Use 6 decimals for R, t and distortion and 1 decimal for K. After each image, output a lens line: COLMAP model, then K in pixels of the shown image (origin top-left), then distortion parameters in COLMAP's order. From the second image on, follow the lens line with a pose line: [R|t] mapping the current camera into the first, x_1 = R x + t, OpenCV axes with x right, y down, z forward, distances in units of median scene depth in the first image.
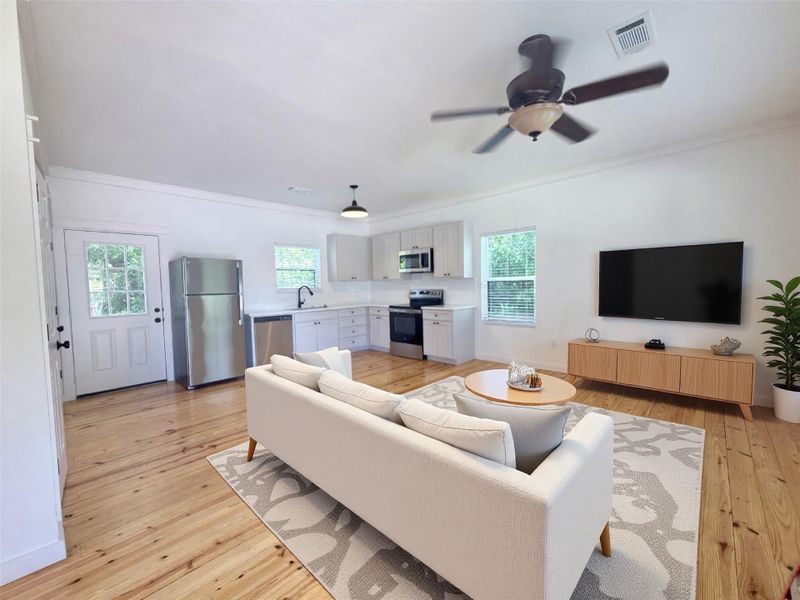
lens RADIAL K [[322.8, 0, 396.9], [0, 322.8, 300.5], [0, 0, 1]] dist [0.001191, 0.000008]
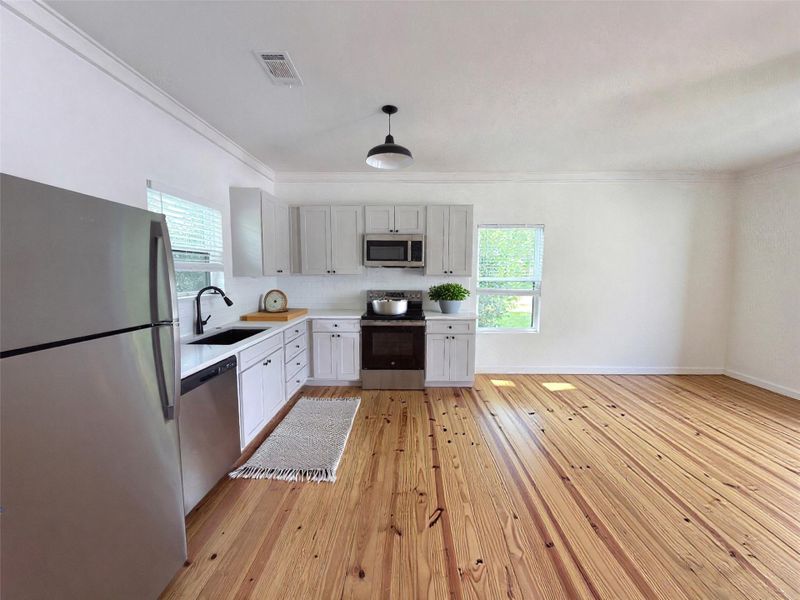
lens RADIAL K [[322.8, 0, 403.4], [0, 322.8, 302.5], [0, 0, 1]] dist [0.001191, 0.000008]
pose [[0.728247, -0.036911, 0.684320, -0.434944], [0.013700, 0.999133, 0.039312, -0.038857], [-0.685178, -0.019253, 0.728121, 0.495240]]
